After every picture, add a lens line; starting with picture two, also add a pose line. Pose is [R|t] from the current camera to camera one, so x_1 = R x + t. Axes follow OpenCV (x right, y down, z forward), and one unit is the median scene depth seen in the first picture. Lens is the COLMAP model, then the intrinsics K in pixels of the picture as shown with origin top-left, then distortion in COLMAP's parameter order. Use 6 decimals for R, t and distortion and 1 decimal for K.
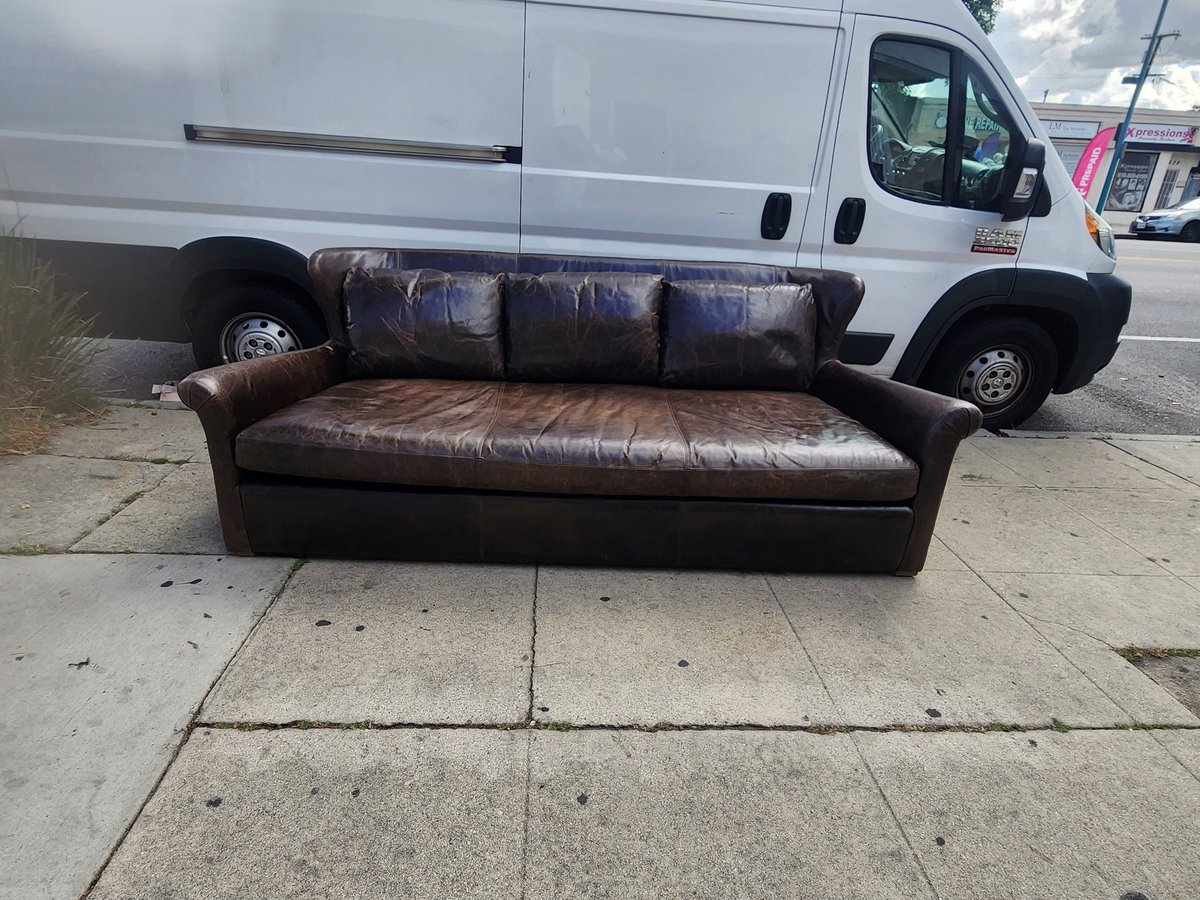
lens RADIAL K [[682.6, 0, 600.0], [0, 682.6, 450.0], [0, 0, 1]] dist [-0.001410, -0.001502]
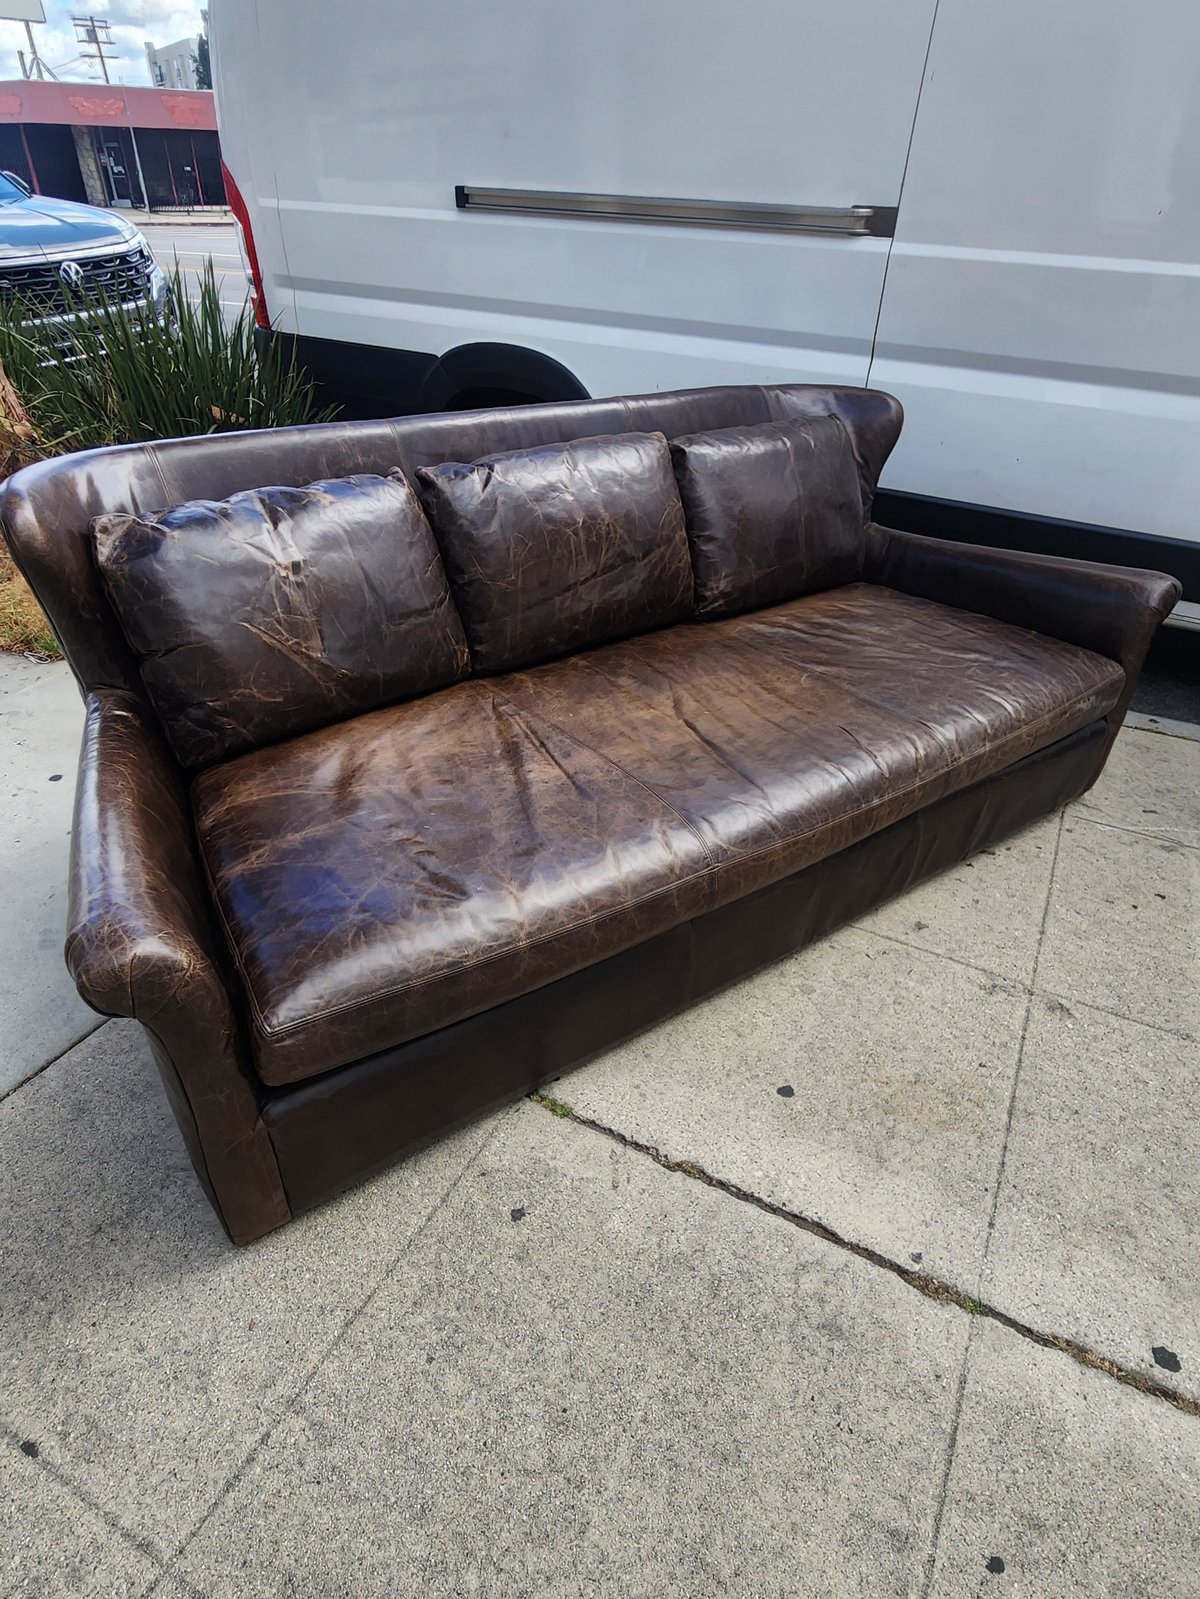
lens RADIAL K [[909.5, 0, 597.8], [0, 909.5, 809.5], [0, 0, 1]] dist [-0.001410, -0.001502]
pose [[0.855952, 0.269781, -0.441095, 0.319707], [-0.182755, 0.955879, 0.229992, -0.133996], [0.483681, -0.116249, 0.867490, 0.203601]]
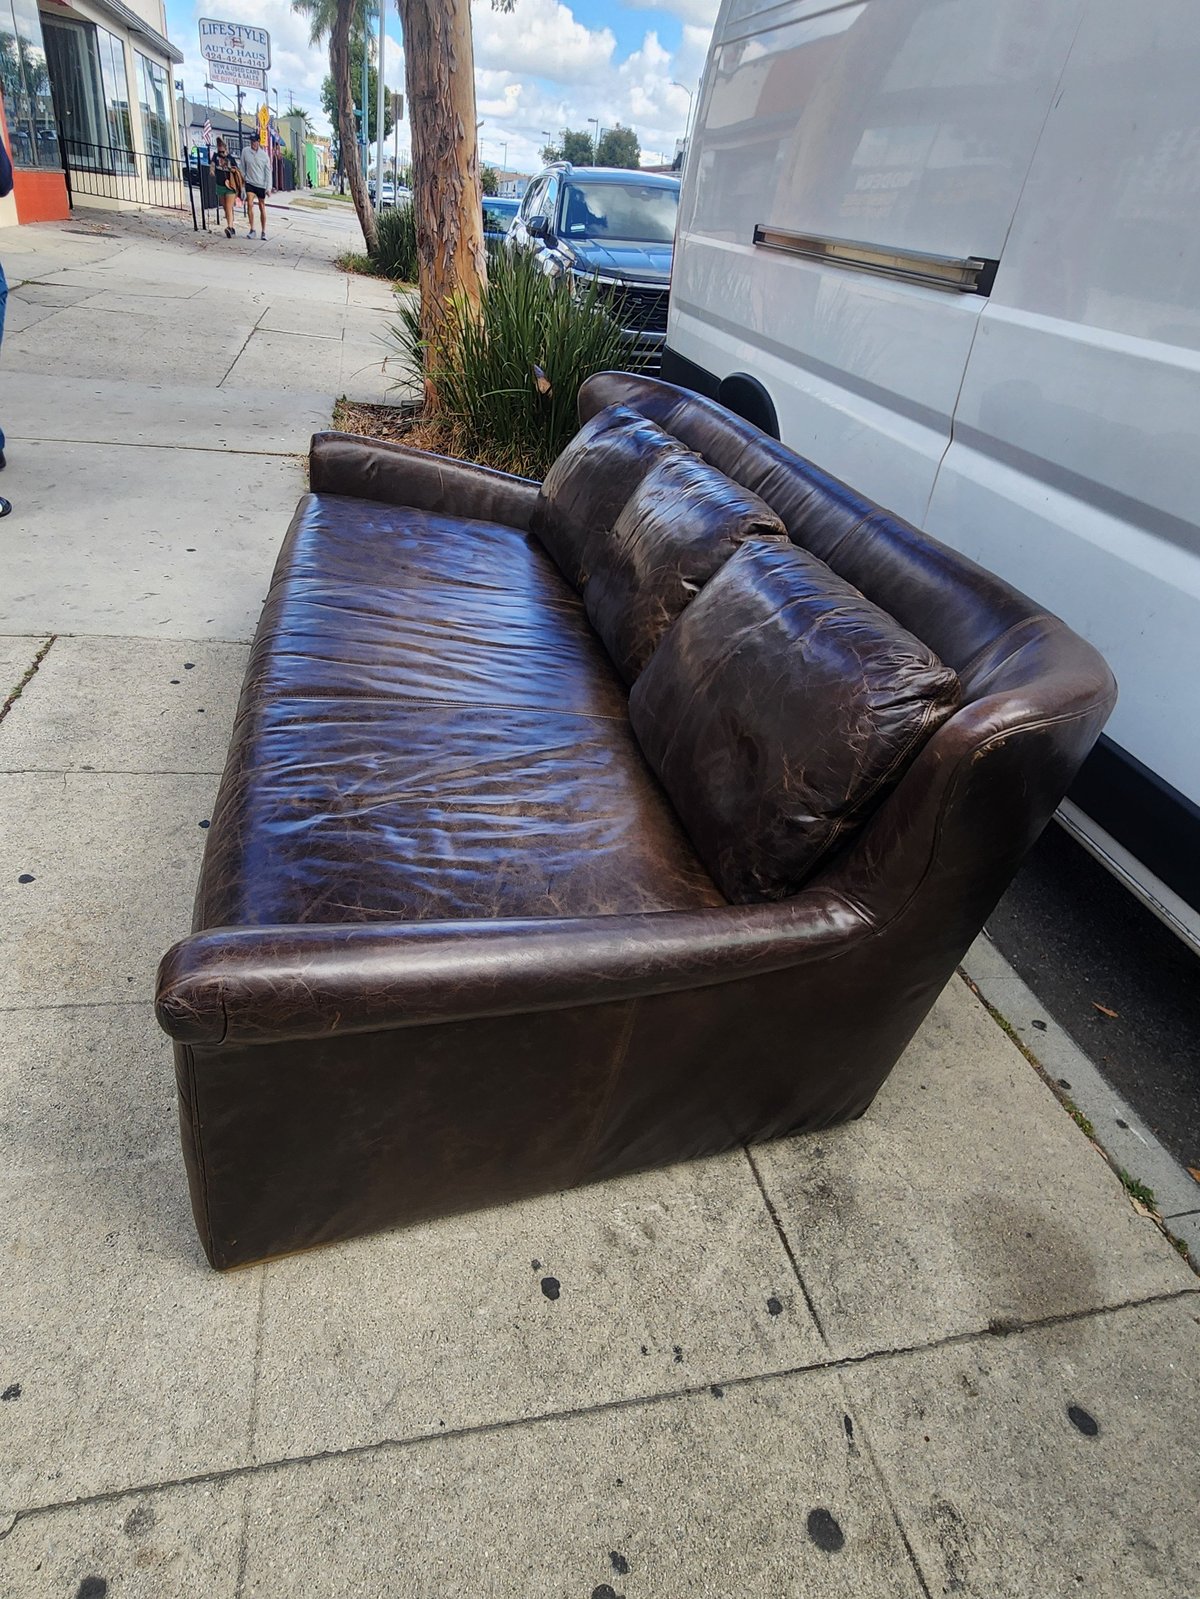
lens RADIAL K [[941.0, 0, 627.4], [0, 941.0, 799.2], [0, 0, 1]] dist [0.000376, -0.000161]
pose [[0.175587, 0.491715, -0.852869, 1.215808], [-0.489019, 0.795452, 0.357934, -0.498039], [0.854418, 0.354221, 0.380129, 1.310137]]
